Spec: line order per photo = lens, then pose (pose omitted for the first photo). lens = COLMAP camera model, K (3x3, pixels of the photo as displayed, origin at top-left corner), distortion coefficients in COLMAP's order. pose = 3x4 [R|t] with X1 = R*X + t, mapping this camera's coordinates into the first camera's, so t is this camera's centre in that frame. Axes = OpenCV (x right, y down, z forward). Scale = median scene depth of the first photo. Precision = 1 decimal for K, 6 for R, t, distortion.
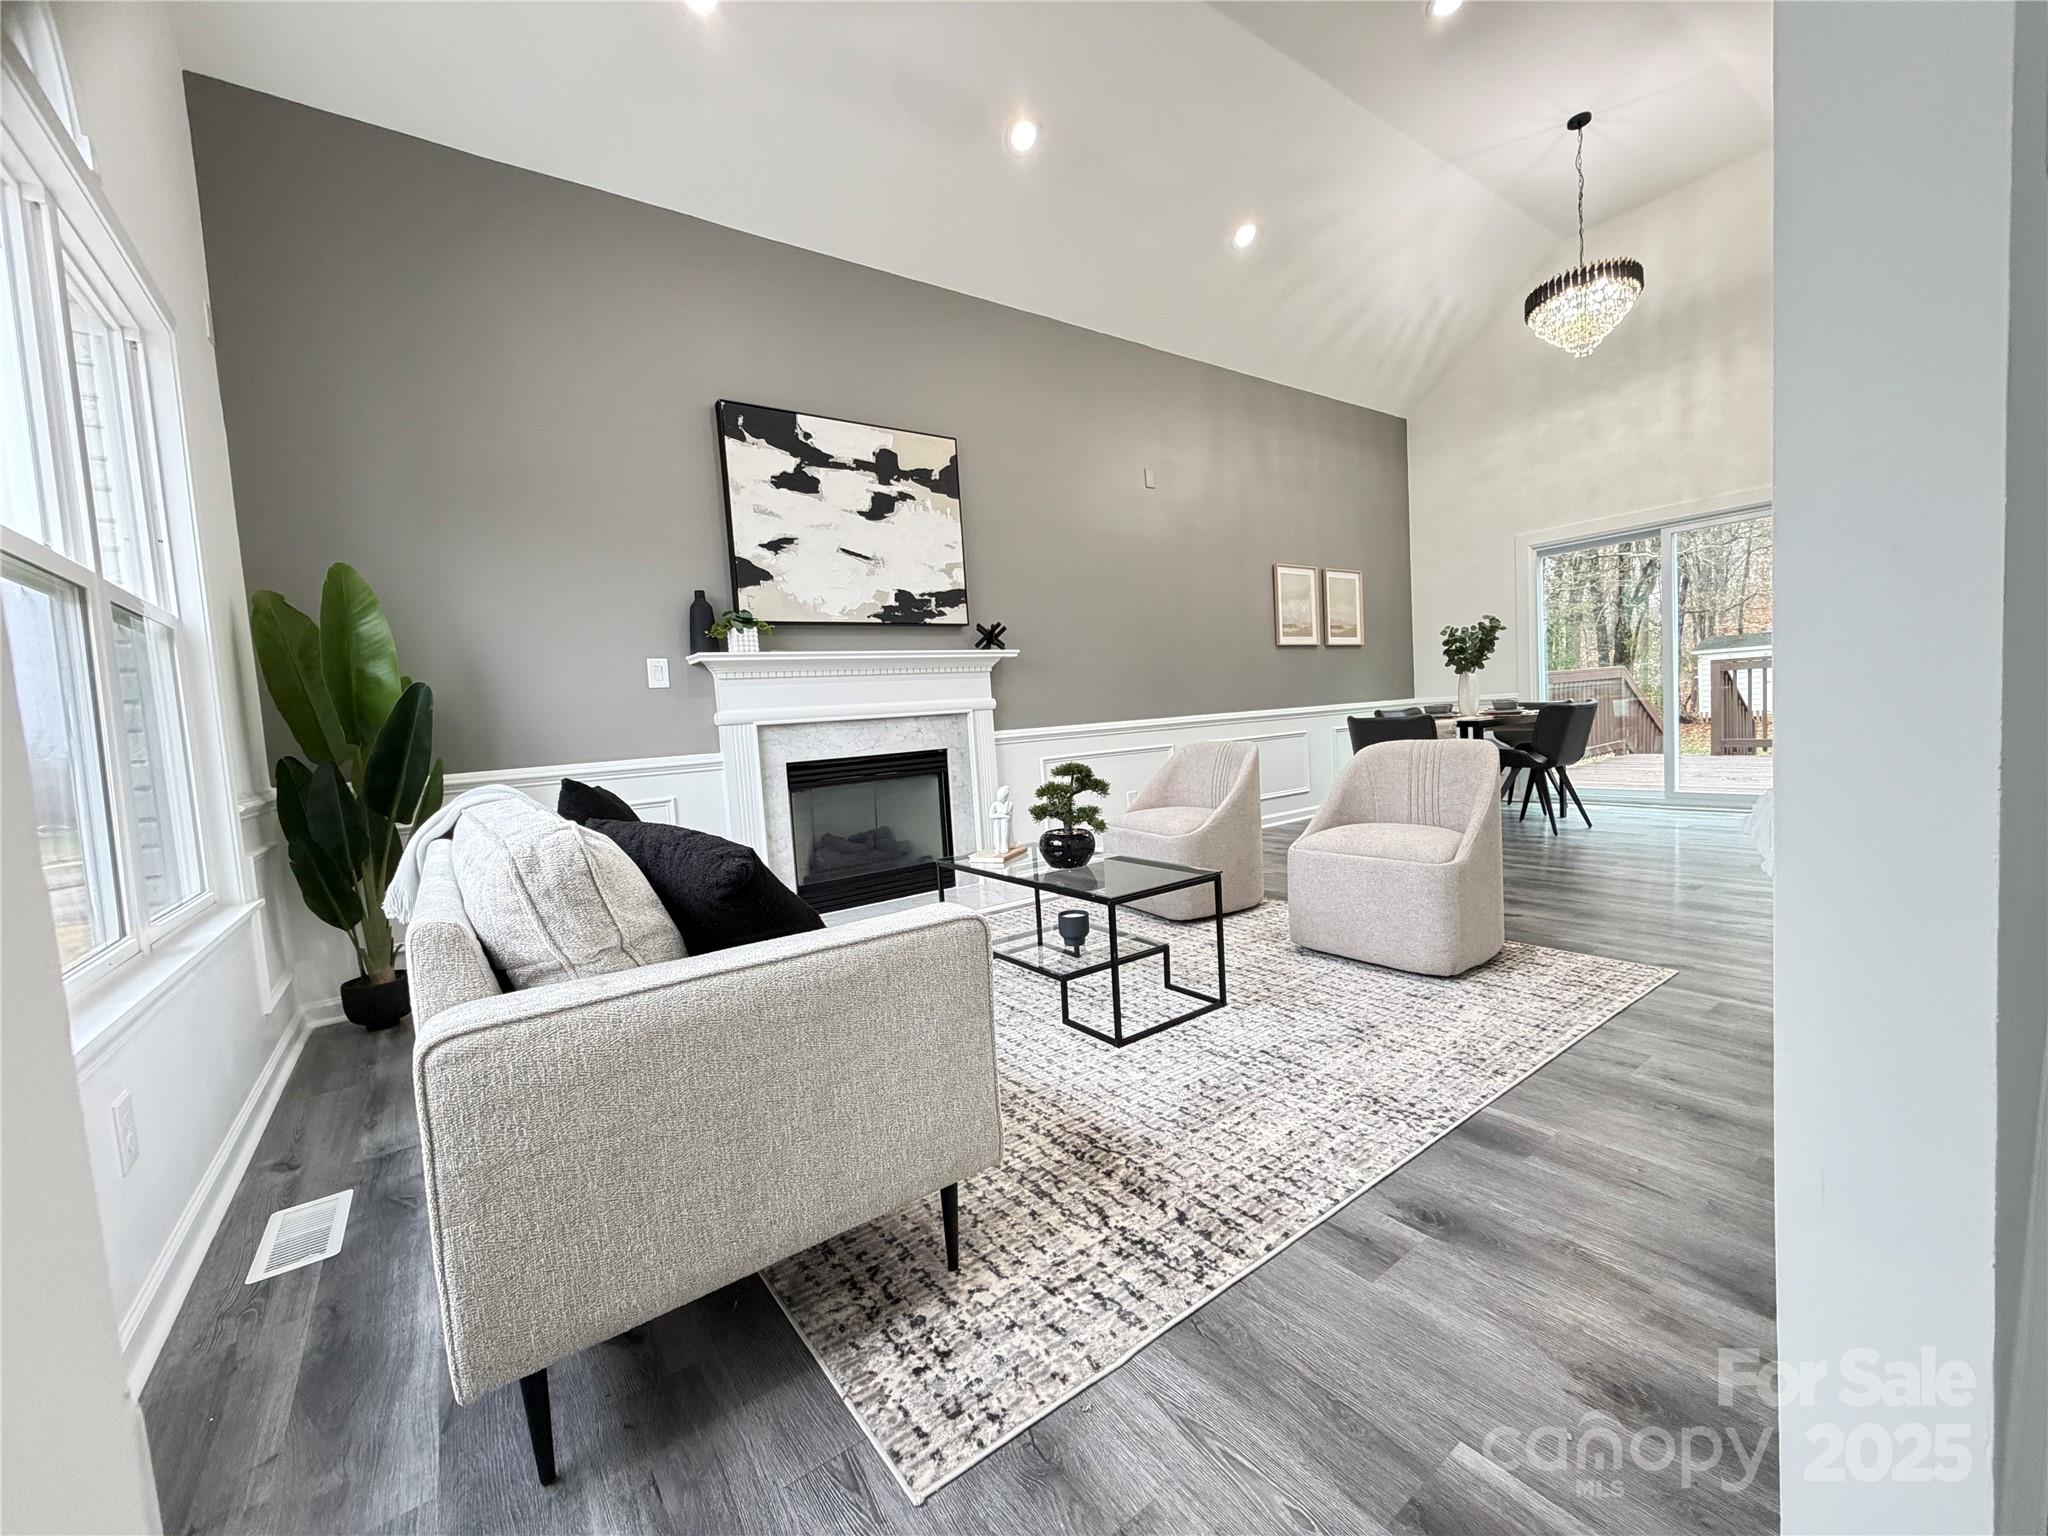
lens RADIAL K [[813.9, 0, 1019.6], [0, 813.9, 766.5], [0, 0, 1]] dist [0.003812, -0.000827]
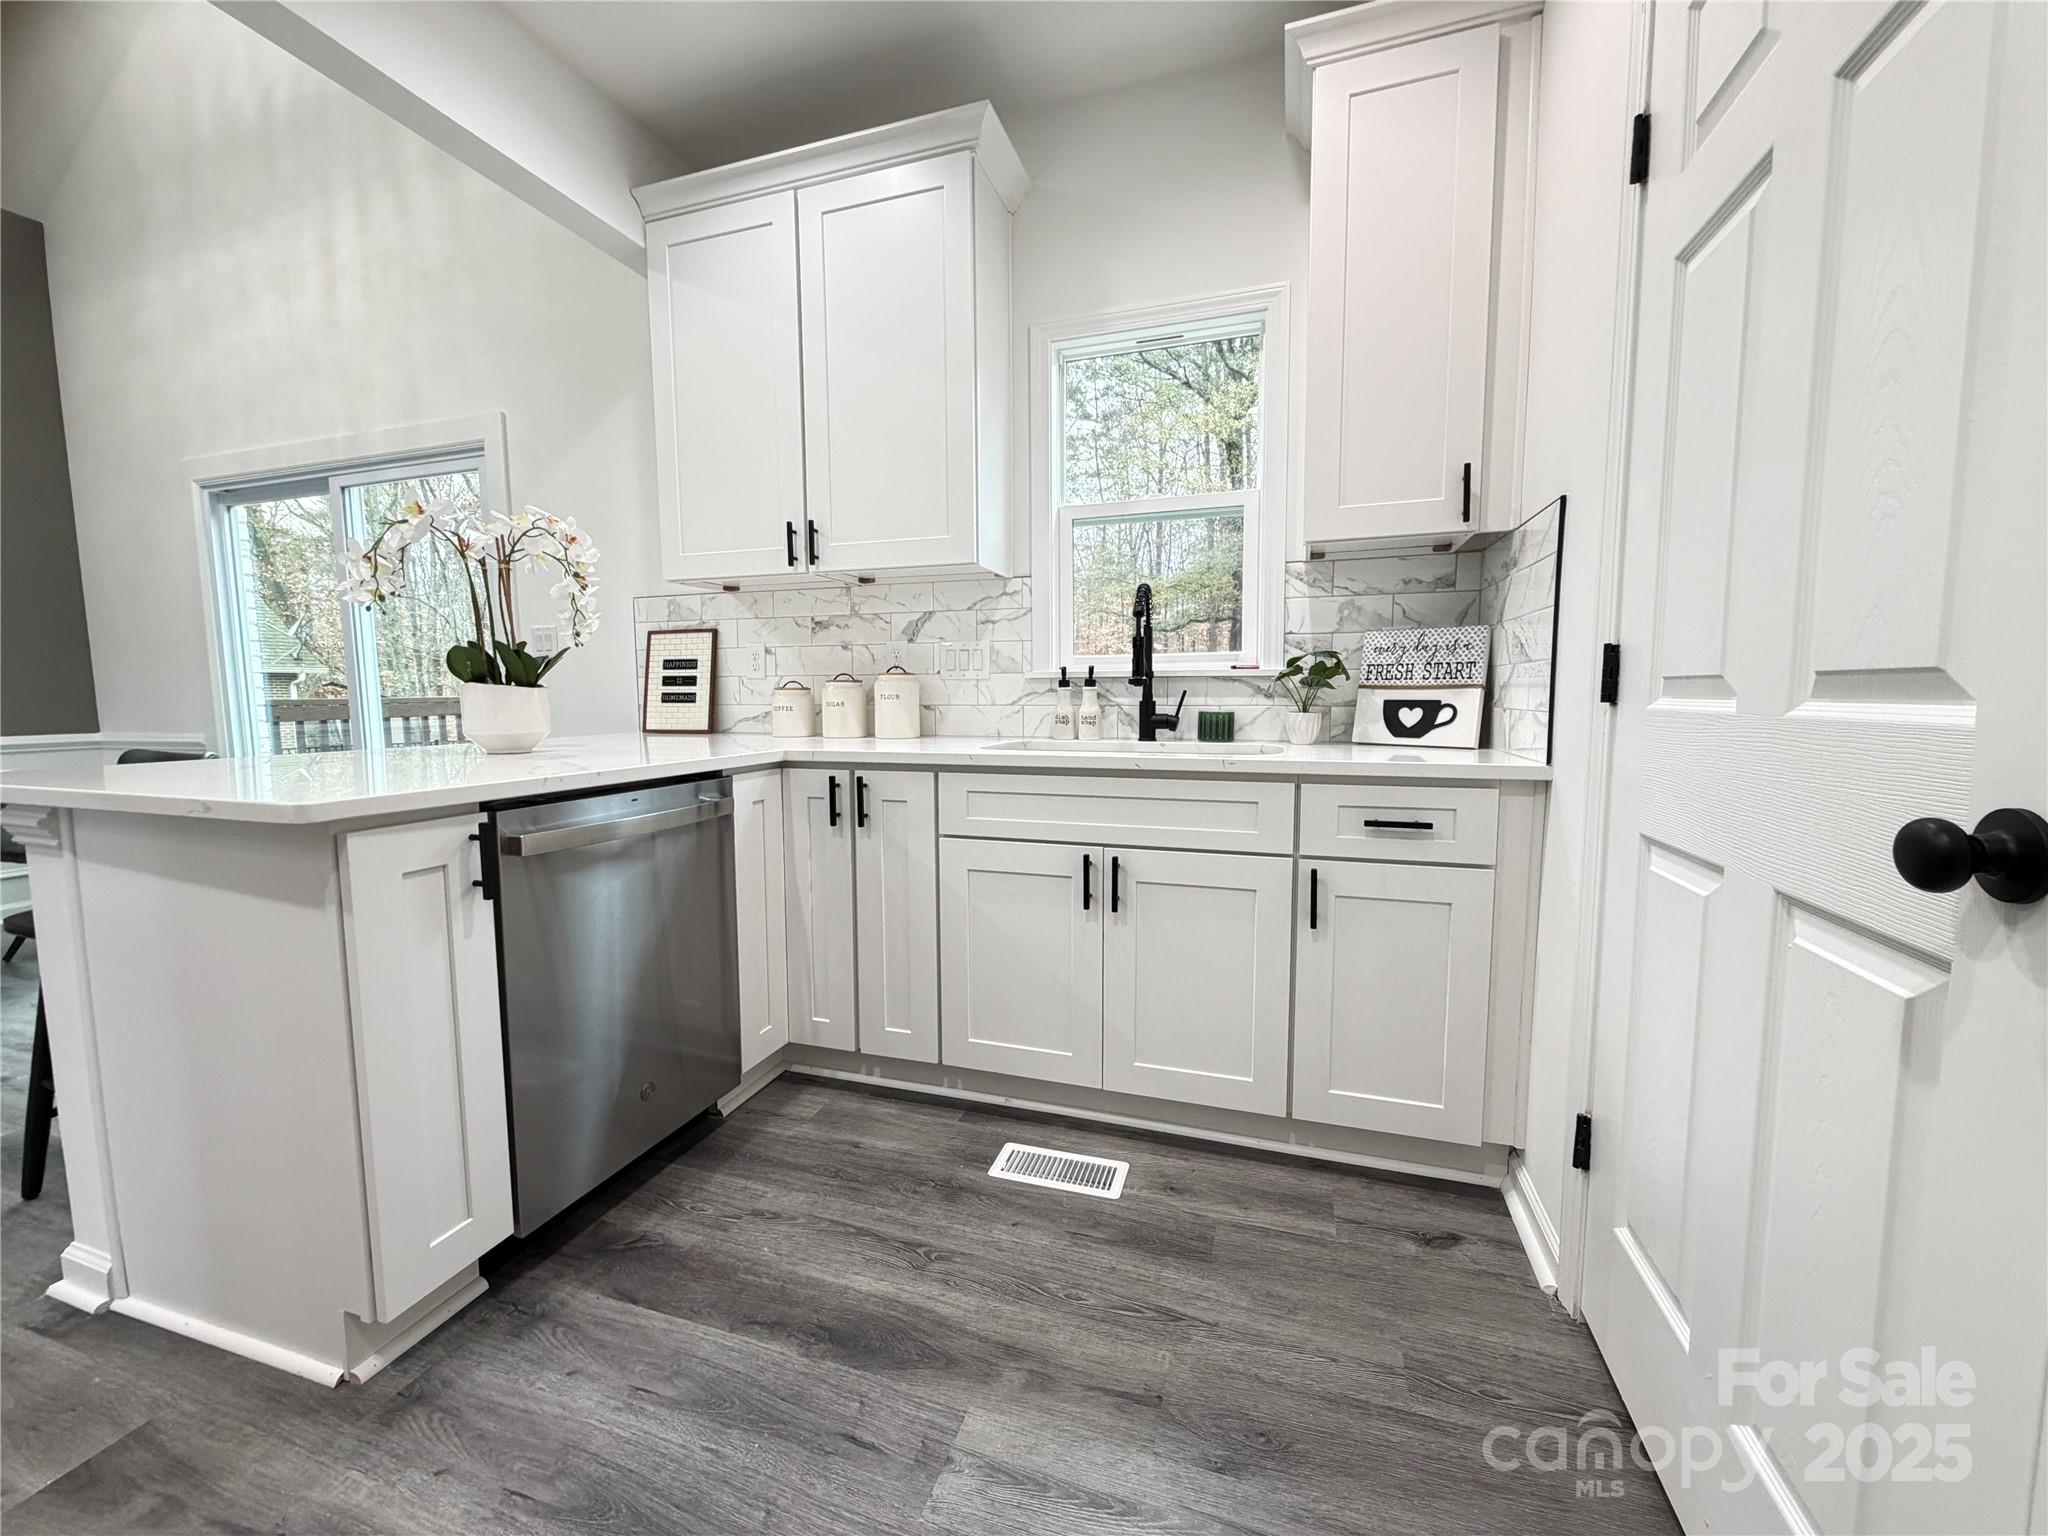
lens RADIAL K [[813.9, 0, 1015.8], [0, 813.9, 768.4], [0, 0, 1]] dist [0.003812, -0.000827]
pose [[0.811192, -0.000434, 0.584780, 1.531160], [-0.002379, 0.999989, 0.004042, -0.142785], [-0.584775, -0.004670, 0.811182, 0.381246]]
